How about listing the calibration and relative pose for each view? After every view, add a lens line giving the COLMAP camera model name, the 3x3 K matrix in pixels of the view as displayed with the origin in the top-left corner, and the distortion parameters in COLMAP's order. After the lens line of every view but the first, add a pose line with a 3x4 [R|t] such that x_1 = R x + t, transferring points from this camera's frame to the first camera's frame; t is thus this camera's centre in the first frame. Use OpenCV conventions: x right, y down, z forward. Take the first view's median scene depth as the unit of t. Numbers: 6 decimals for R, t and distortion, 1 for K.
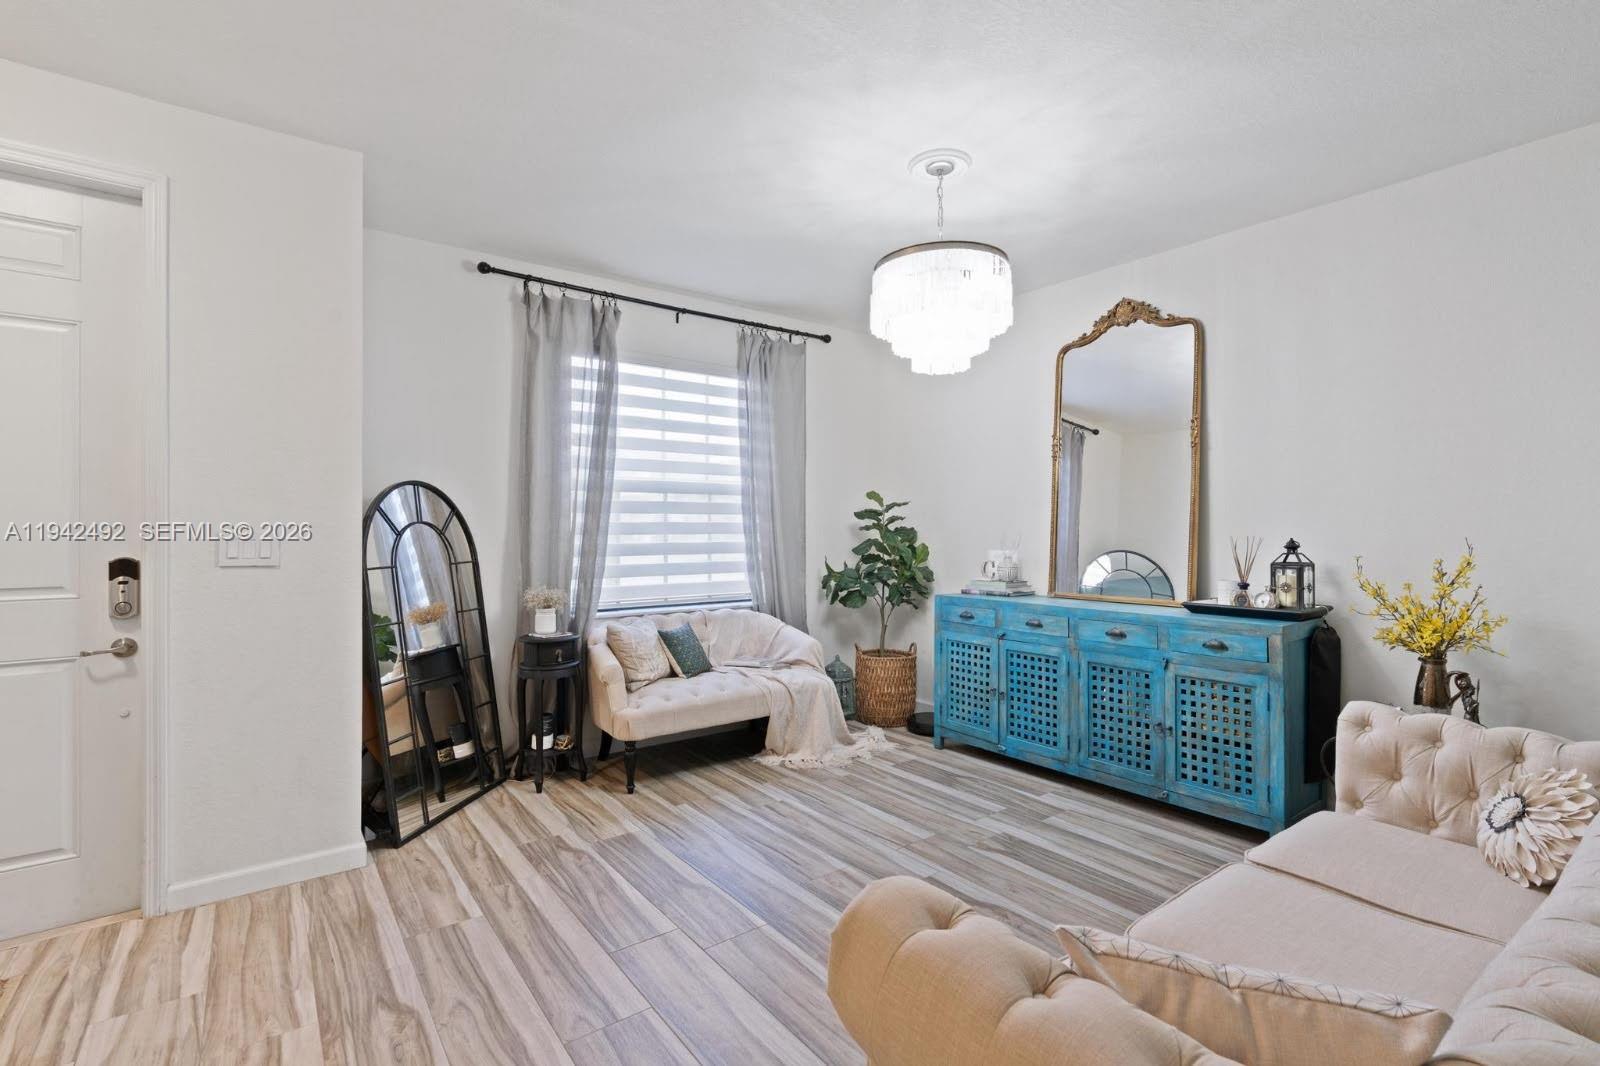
lens RADIAL K [[732.1, 0, 811.9], [0, 732.1, 526.0], [0, 0, 1]] dist [-0.003463, 0.008527]
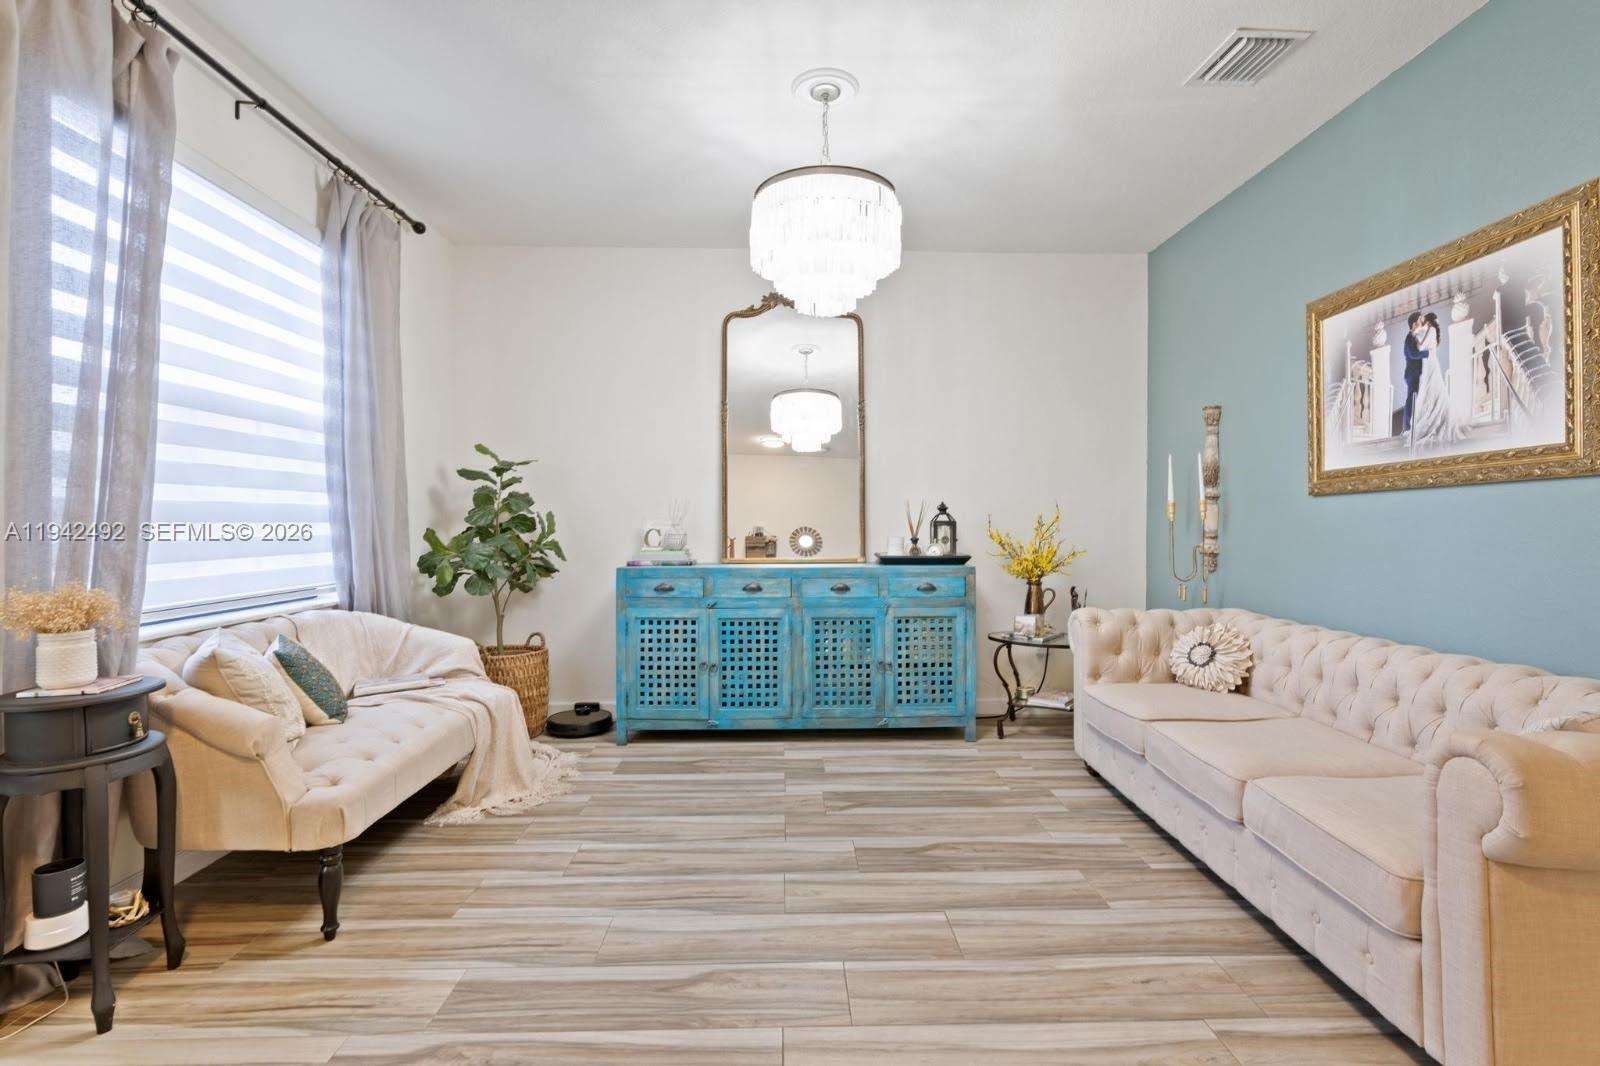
lens RADIAL K [[732.1, 0, 811.9], [0, 732.1, 526.0], [0, 0, 1]] dist [-0.003463, 0.008527]
pose [[0.594405, -0.003424, 0.804158, -0.465151], [-0.004202, 0.999964, 0.007363, 0.044315], [-0.804155, -0.007755, 0.594370, 0.365623]]
